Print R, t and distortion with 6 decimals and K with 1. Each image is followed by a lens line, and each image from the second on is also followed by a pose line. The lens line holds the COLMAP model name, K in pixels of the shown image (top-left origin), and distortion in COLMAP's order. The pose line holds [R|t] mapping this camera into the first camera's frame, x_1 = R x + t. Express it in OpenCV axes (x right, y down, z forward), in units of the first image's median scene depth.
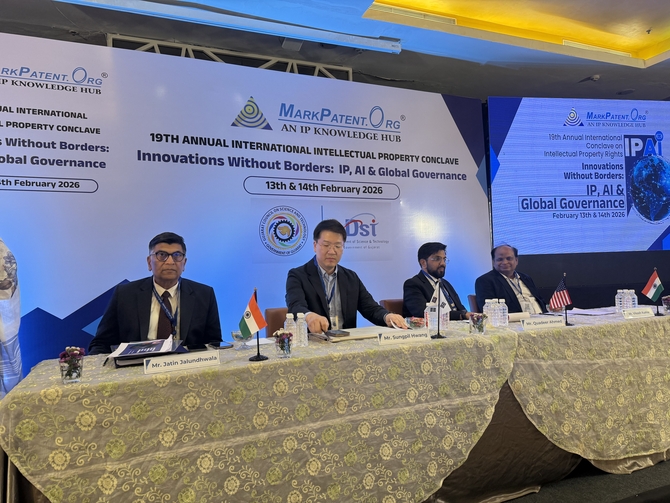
lens RADIAL K [[472.3, 0, 337.3], [0, 472.3, 253.5], [0, 0, 1]] dist [0.002513, -0.046347]
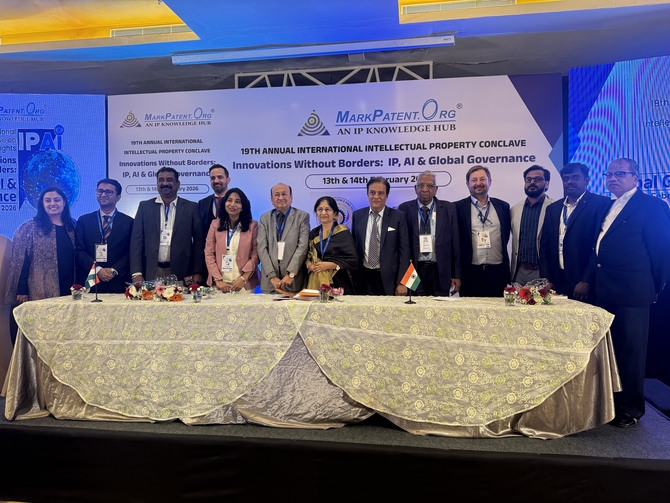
lens RADIAL K [[472.3, 0, 334.5], [0, 472.3, 251.0], [0, 0, 1]] dist [0.002513, -0.046347]
pose [[0.858726, 0.025263, -0.511813, 0.508217], [-0.002420, 0.998973, 0.045249, -0.018006], [0.512430, -0.037618, 0.857905, -0.050167]]
